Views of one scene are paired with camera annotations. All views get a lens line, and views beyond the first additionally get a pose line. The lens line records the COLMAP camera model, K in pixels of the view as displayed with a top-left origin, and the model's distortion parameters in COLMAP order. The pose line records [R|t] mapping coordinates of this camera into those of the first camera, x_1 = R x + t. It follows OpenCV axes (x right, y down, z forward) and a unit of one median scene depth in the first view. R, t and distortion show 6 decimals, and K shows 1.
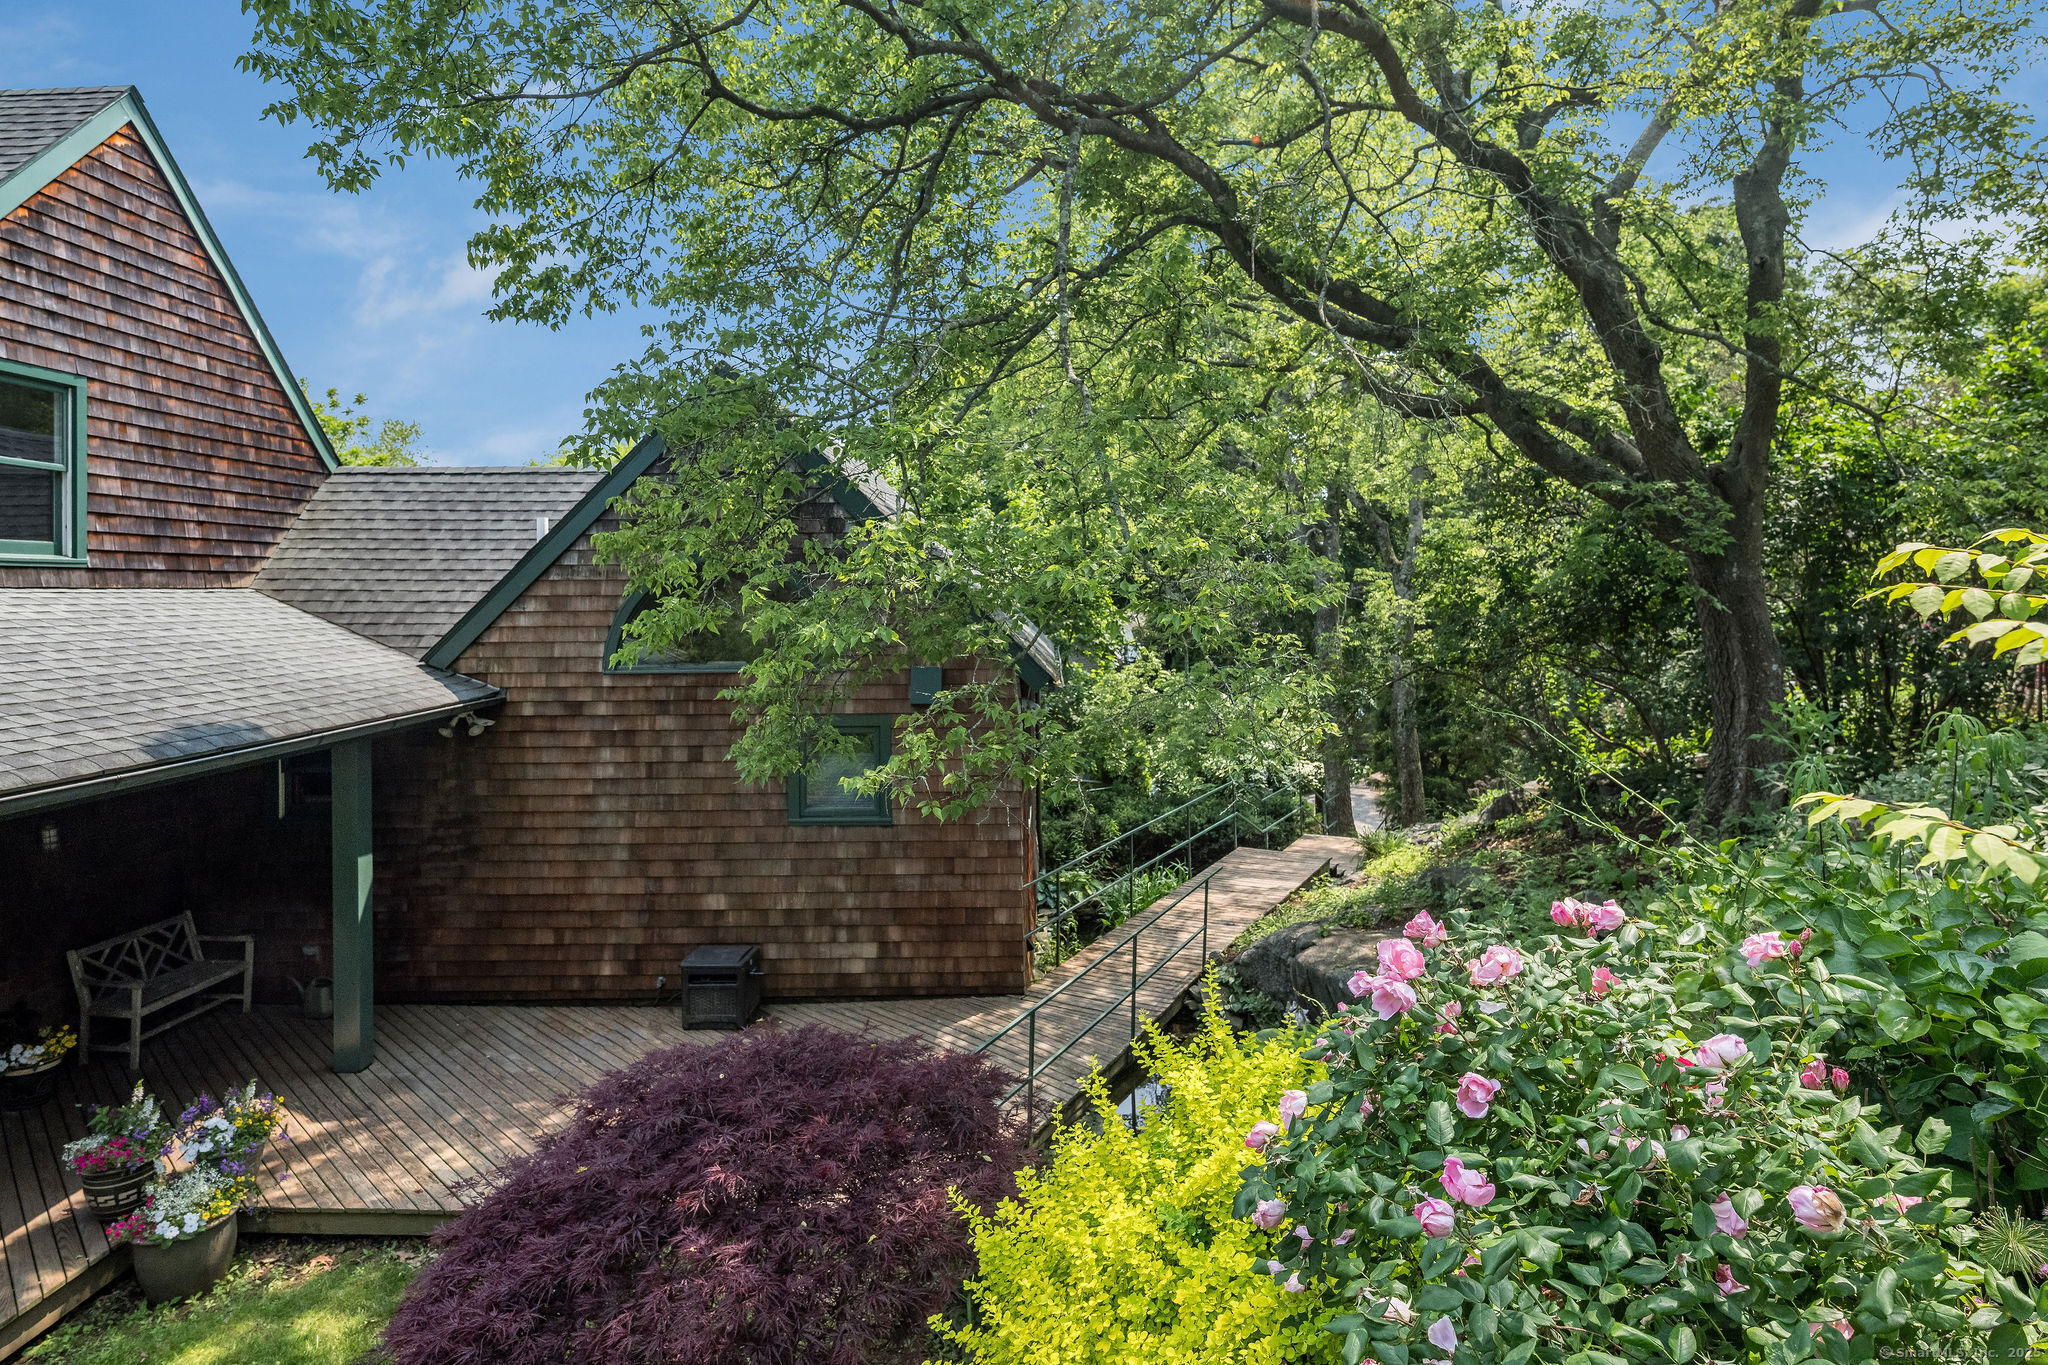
lens RADIAL K [[1158.5, 0, 1024.7], [0, 1158.5, 586.0], [0, 0, 1]] dist [-0.000829, 0.000150]
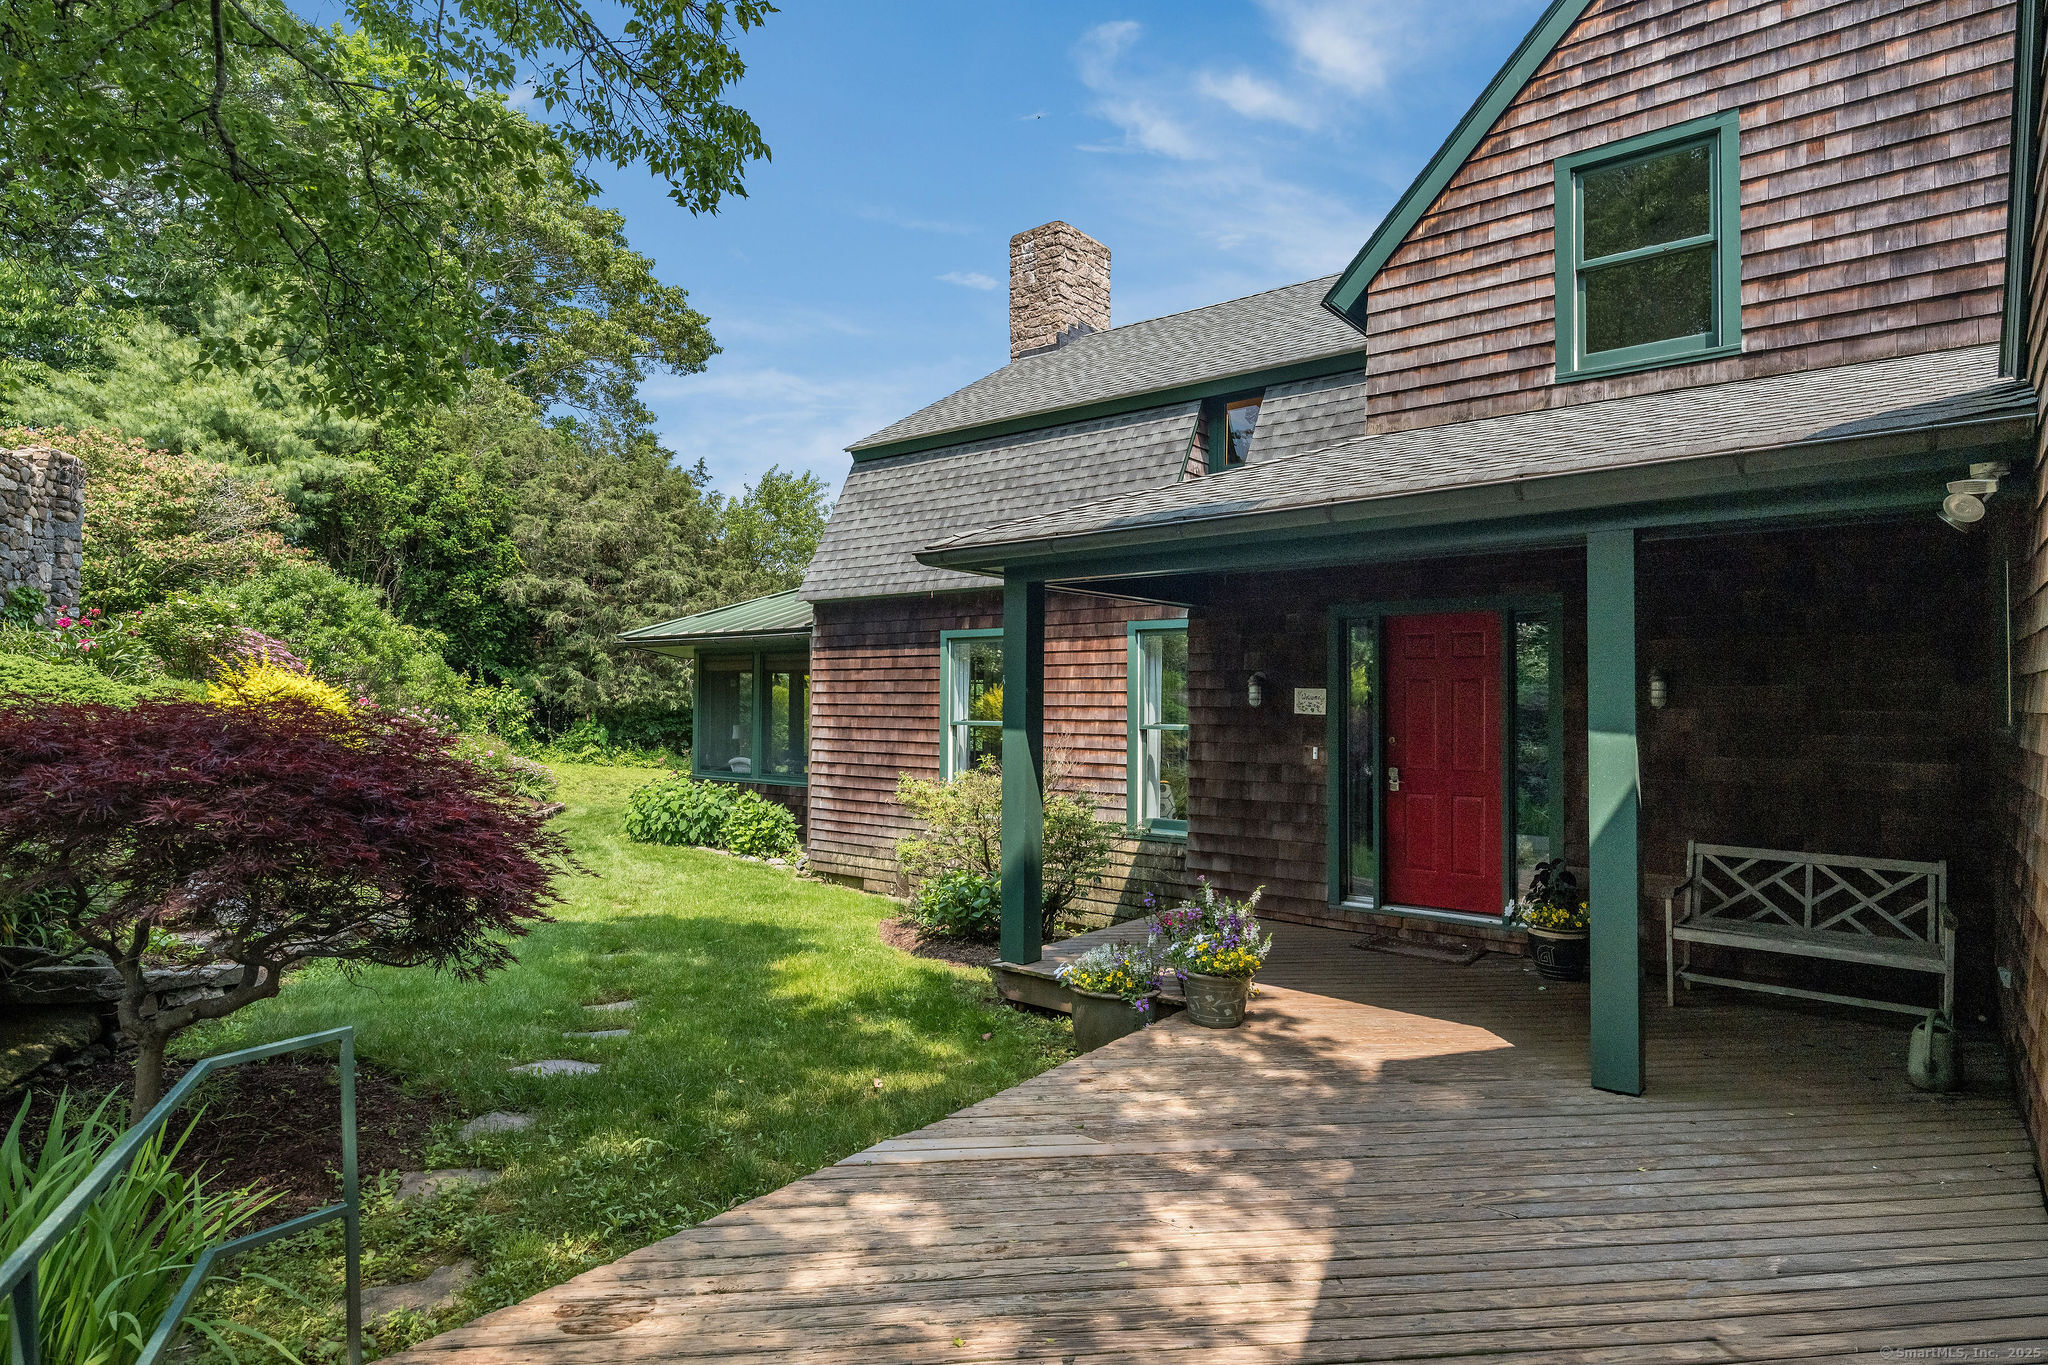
lens RADIAL K [[1081.5, 0, 1057.0], [0, 1081.5, 675.4], [0, 0, 1]] dist [-0.001410, 0.000134]
pose [[-0.593488, -0.015047, -0.804702, 0.028168], [0.006041, 0.999714, -0.023148, 0.214688], [0.804820, -0.018599, -0.593227, 1.080545]]
